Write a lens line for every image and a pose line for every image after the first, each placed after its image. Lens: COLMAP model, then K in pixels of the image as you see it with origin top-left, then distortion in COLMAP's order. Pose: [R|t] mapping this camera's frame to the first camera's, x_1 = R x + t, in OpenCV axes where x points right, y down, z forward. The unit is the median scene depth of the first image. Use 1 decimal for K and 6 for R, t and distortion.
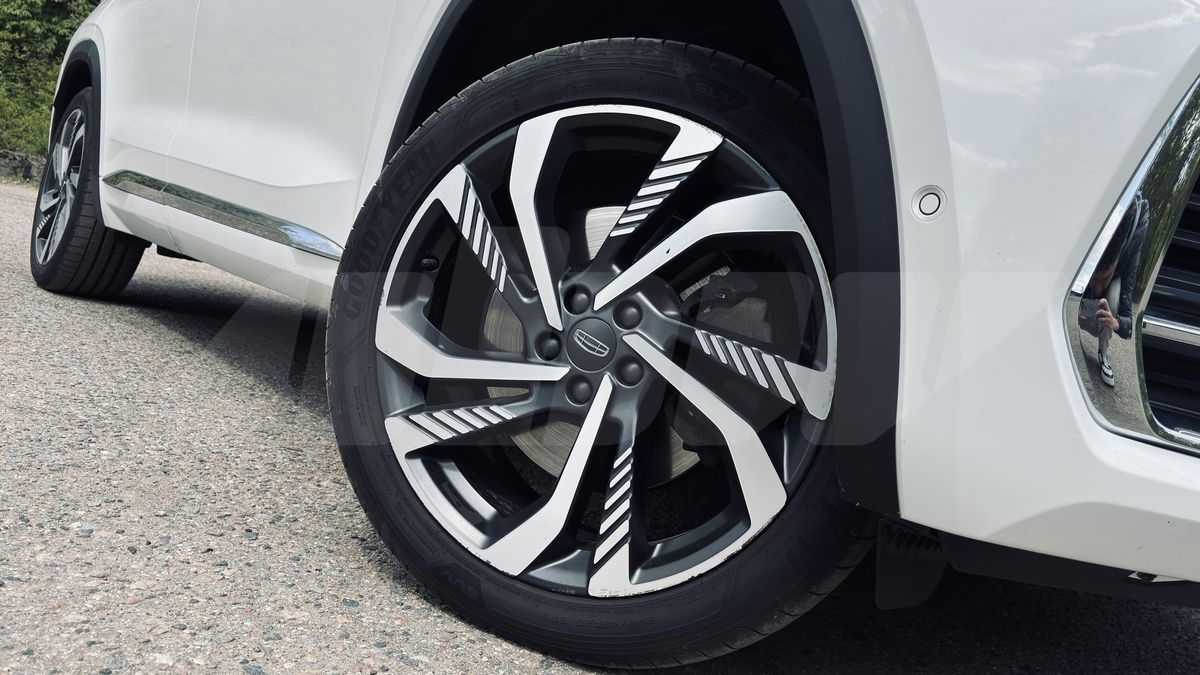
lens RADIAL K [[957.6, 0, 595.2], [0, 957.6, 269.0], [0, 0, 1]] dist [0.035908, -0.003805]
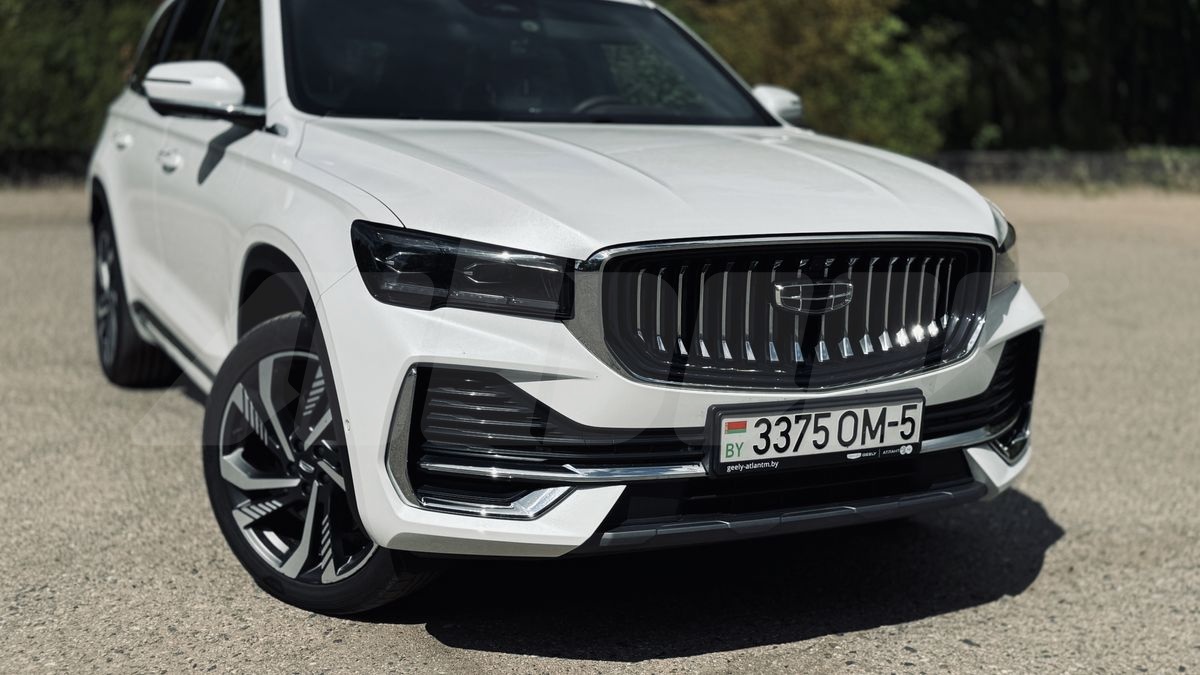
lens RADIAL K [[1358.7, 0, 600.0], [0, 1358.7, 337.5], [0, 0, 1]] dist [0.079215, -0.044715]
pose [[0.961419, -0.151012, -0.229934, 1.297918], [0.184318, 0.974107, 0.130927, -0.453906], [0.204208, -0.168257, 0.964359, -1.626966]]
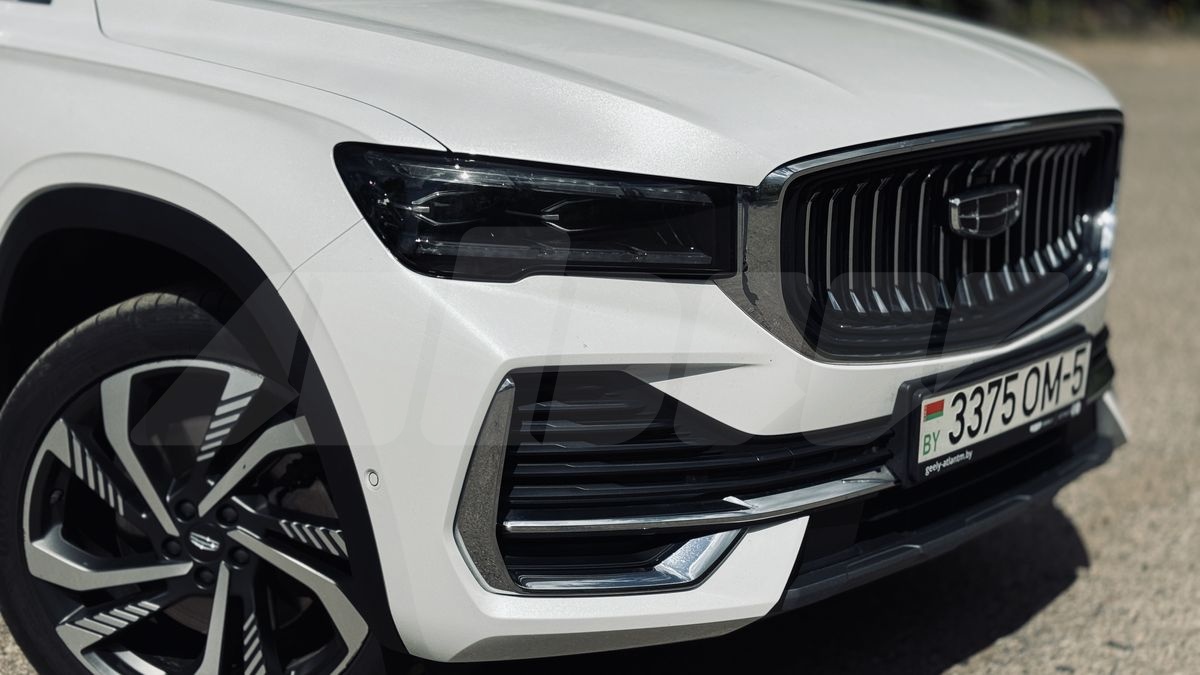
lens RADIAL K [[1635.2, 0, 600.0], [0, 1635.2, 337.5], [0, 0, 1]] dist [0.016141, 0.454471]
pose [[0.966035, -0.235076, 0.107315, 0.329321], [0.200117, 0.943291, 0.264869, -0.644395], [-0.163494, -0.234397, 0.958294, -1.103674]]
